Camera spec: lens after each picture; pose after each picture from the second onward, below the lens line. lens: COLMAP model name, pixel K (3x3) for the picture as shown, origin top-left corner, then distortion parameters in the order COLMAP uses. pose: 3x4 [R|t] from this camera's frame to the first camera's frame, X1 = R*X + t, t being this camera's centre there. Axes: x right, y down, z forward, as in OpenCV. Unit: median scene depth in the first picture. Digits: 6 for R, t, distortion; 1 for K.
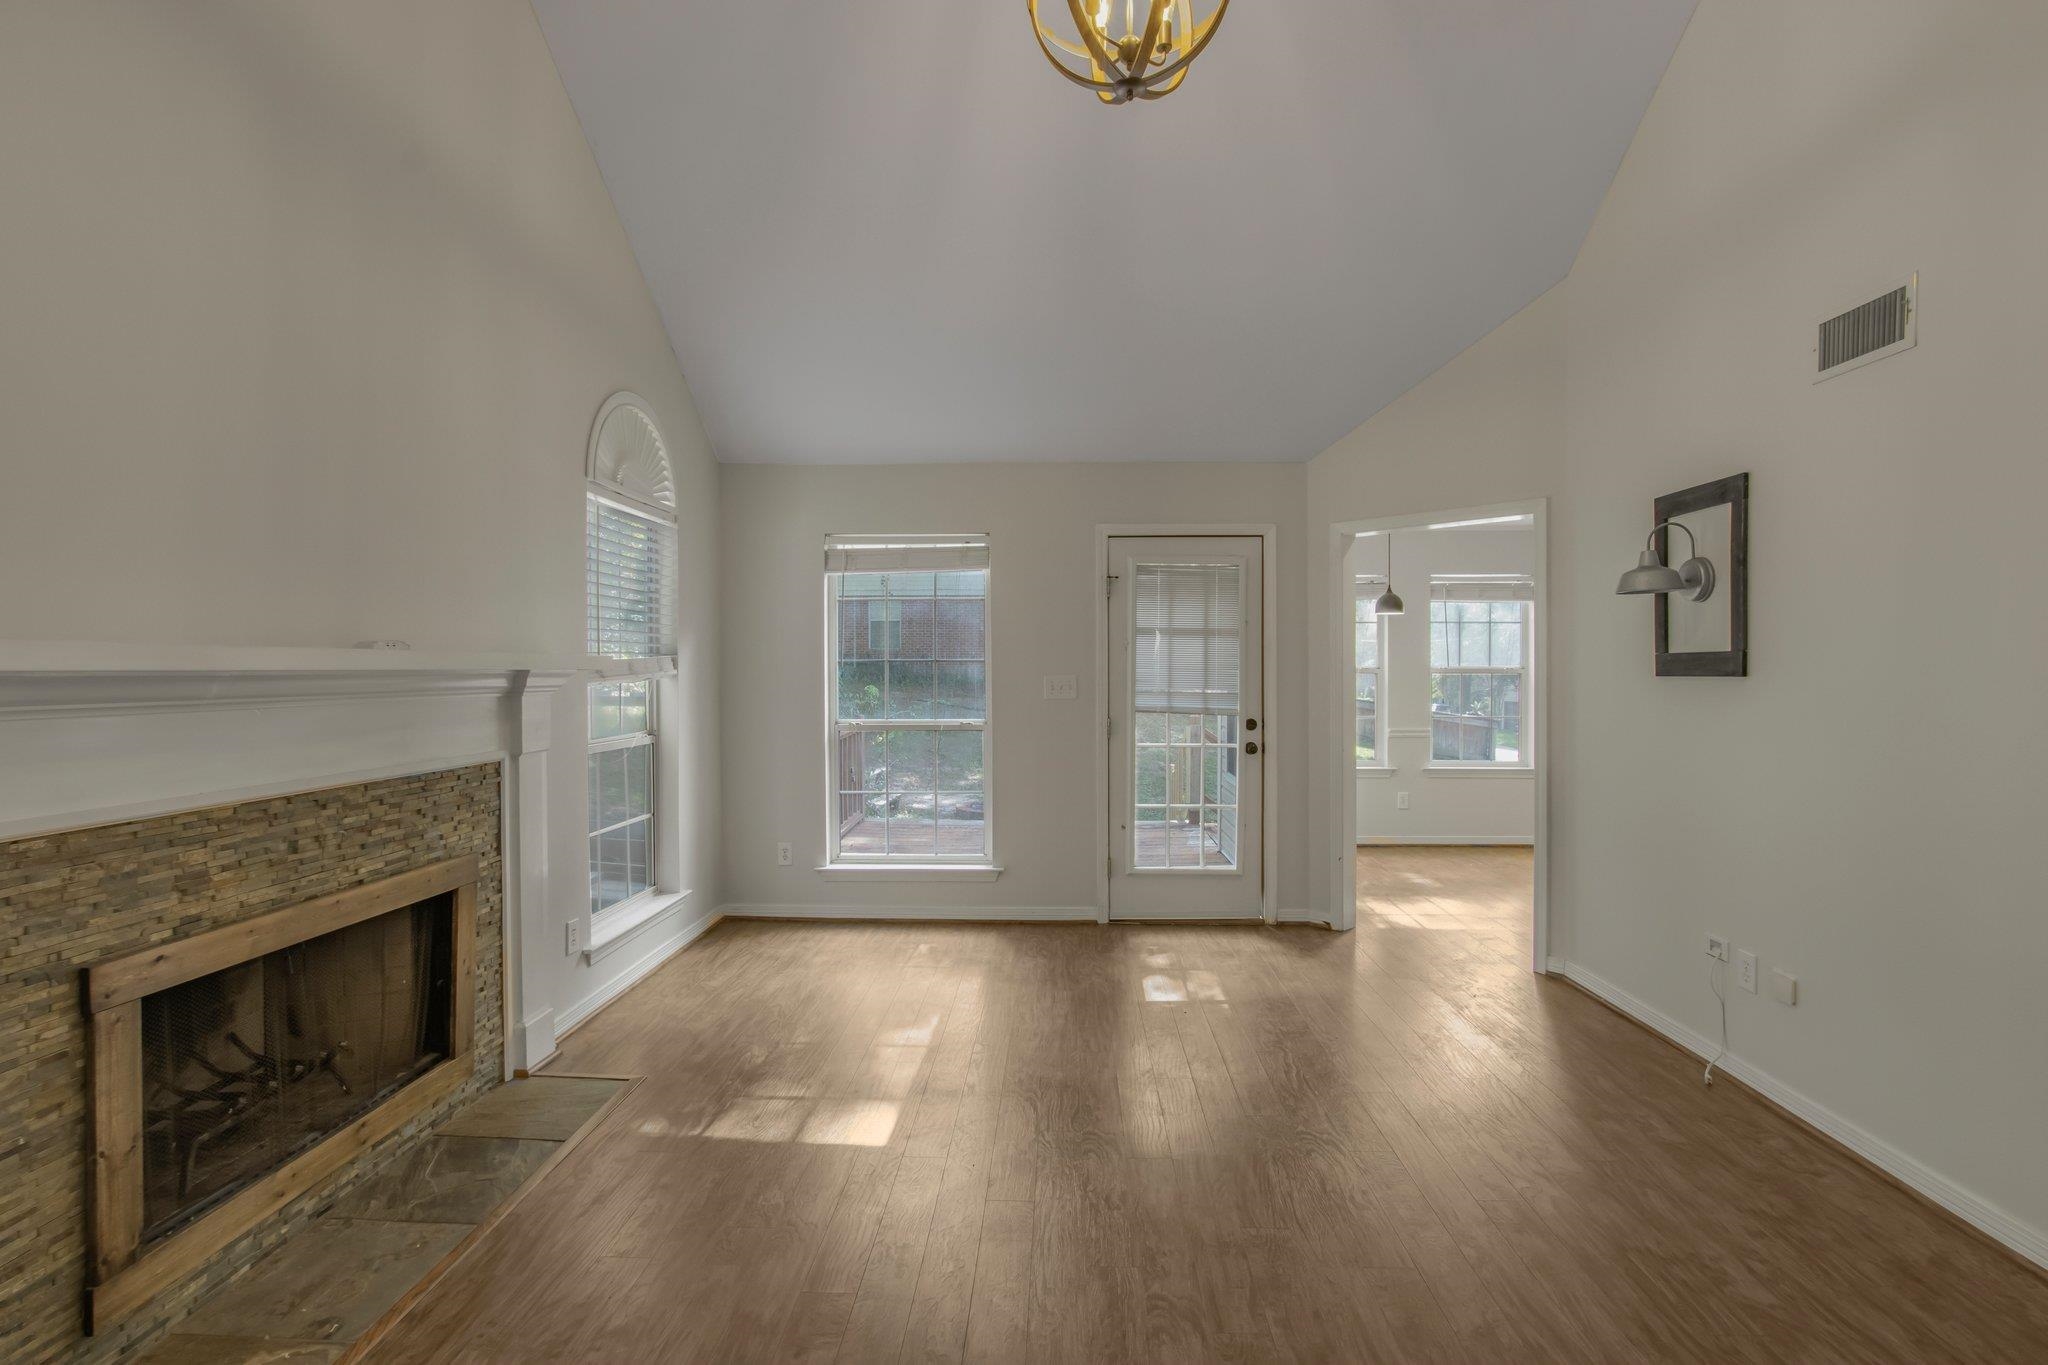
lens RADIAL K [[971.3, 0, 1027.6], [0, 971.3, 672.6], [0, 0, 1]] dist [-0.015216, 0.002641]
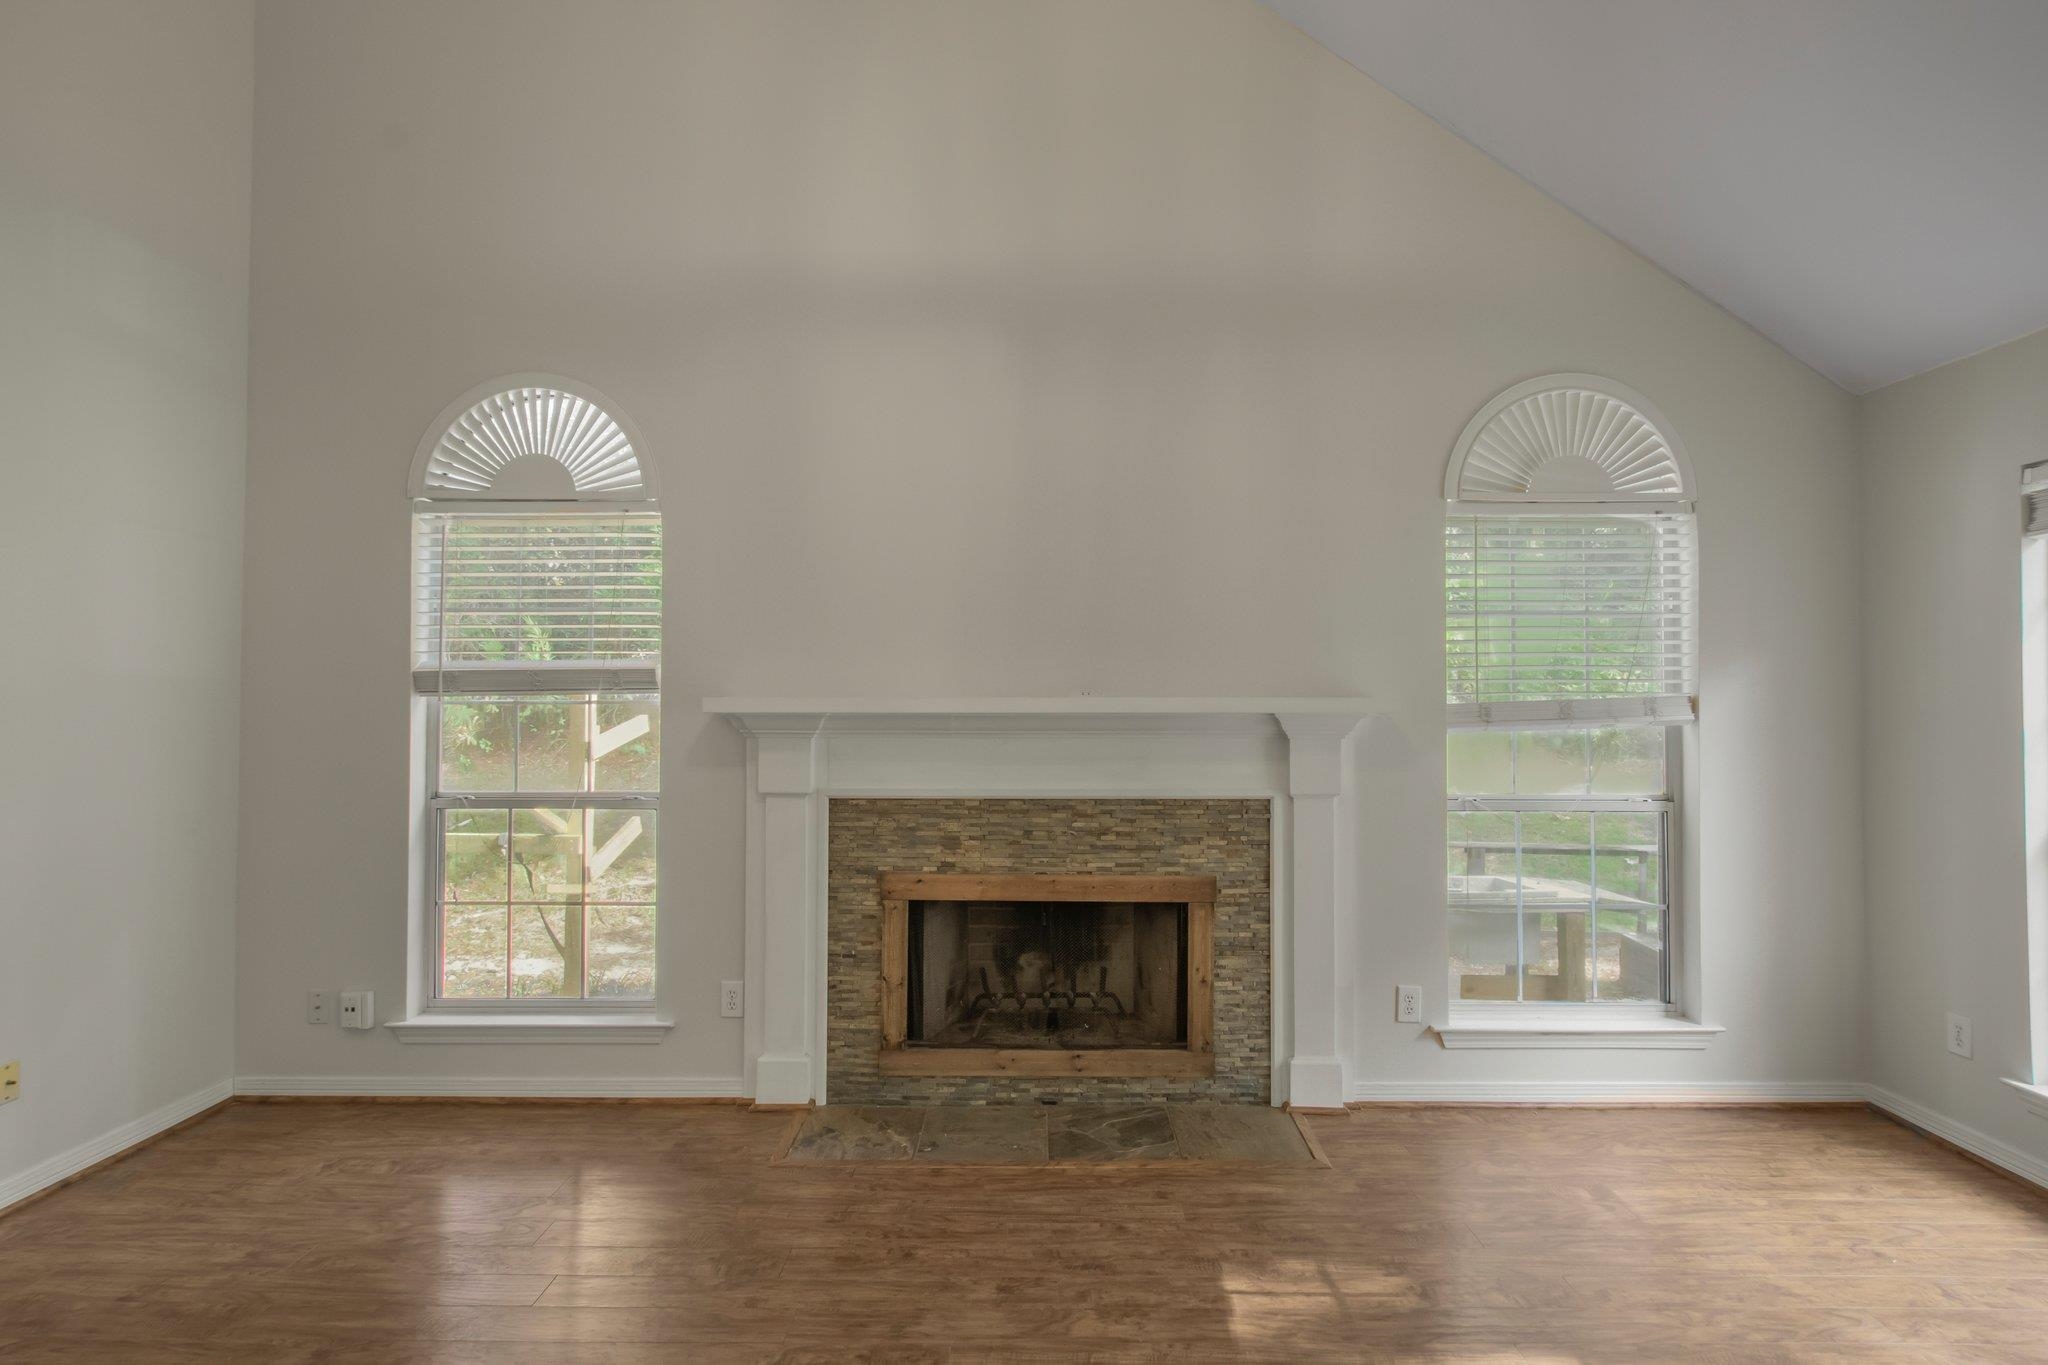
lens RADIAL K [[971.3, 0, 1013.3], [0, 971.3, 687.5], [0, 0, 1]] dist [-0.015216, 0.002641]
pose [[0.008928, -0.018381, -0.999791, 0.642198], [-0.003633, 0.999824, -0.018414, -0.012296], [0.999954, 0.003797, 0.008860, 0.883966]]
